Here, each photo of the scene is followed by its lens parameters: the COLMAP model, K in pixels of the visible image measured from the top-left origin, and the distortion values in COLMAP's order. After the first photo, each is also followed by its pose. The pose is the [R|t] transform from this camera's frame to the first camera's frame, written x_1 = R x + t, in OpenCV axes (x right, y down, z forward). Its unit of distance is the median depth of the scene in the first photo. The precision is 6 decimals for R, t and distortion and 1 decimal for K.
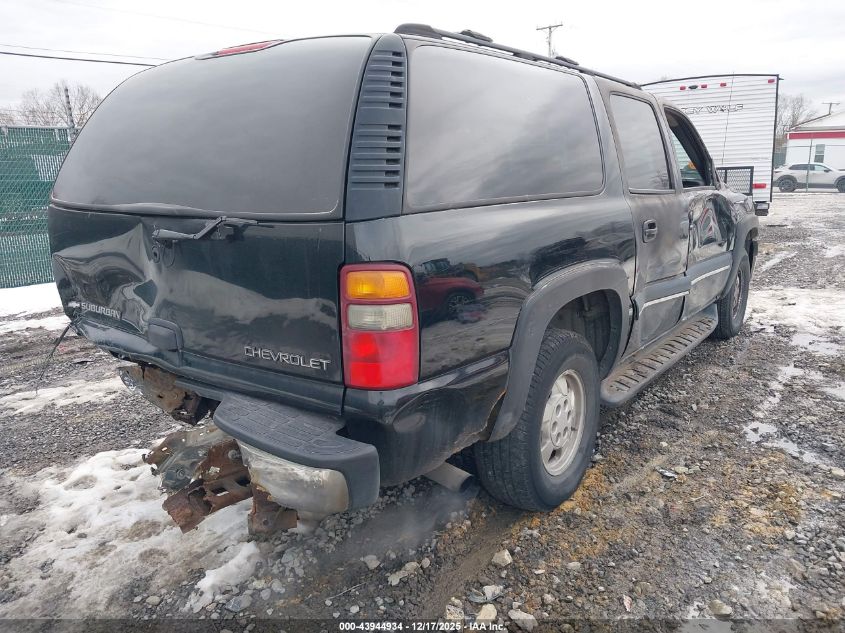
lens RADIAL K [[672.6, 0, 422.5], [0, 672.6, 316.5], [0, 0, 1]] dist [0.004521, 0.001845]
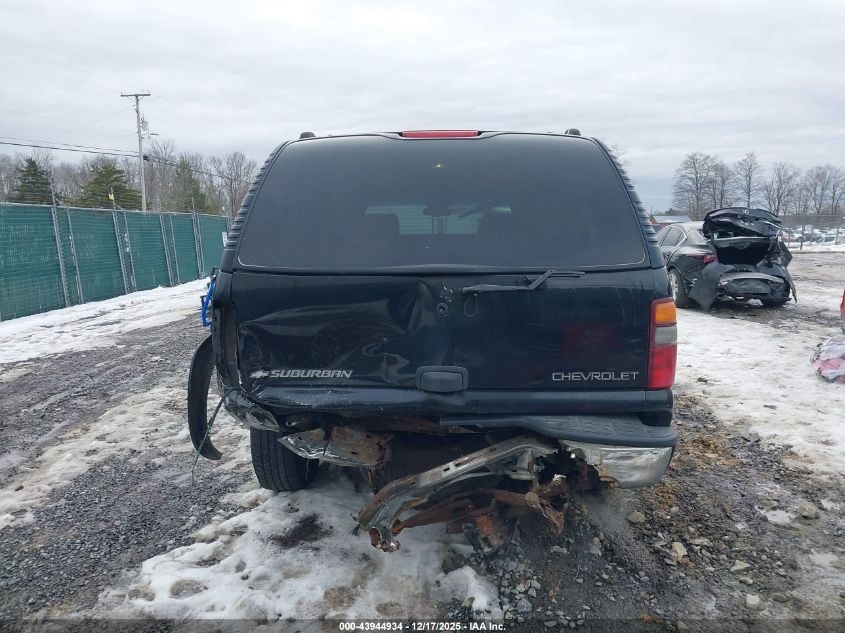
lens RADIAL K [[672.6, 0, 422.5], [0, 672.6, 316.5], [0, 0, 1]] dist [0.004521, 0.001845]
pose [[0.815090, -0.071732, 0.574876, -0.810708], [0.128381, 0.989998, -0.058495, -0.012673], [-0.564930, 0.121481, 0.816147, 0.080924]]
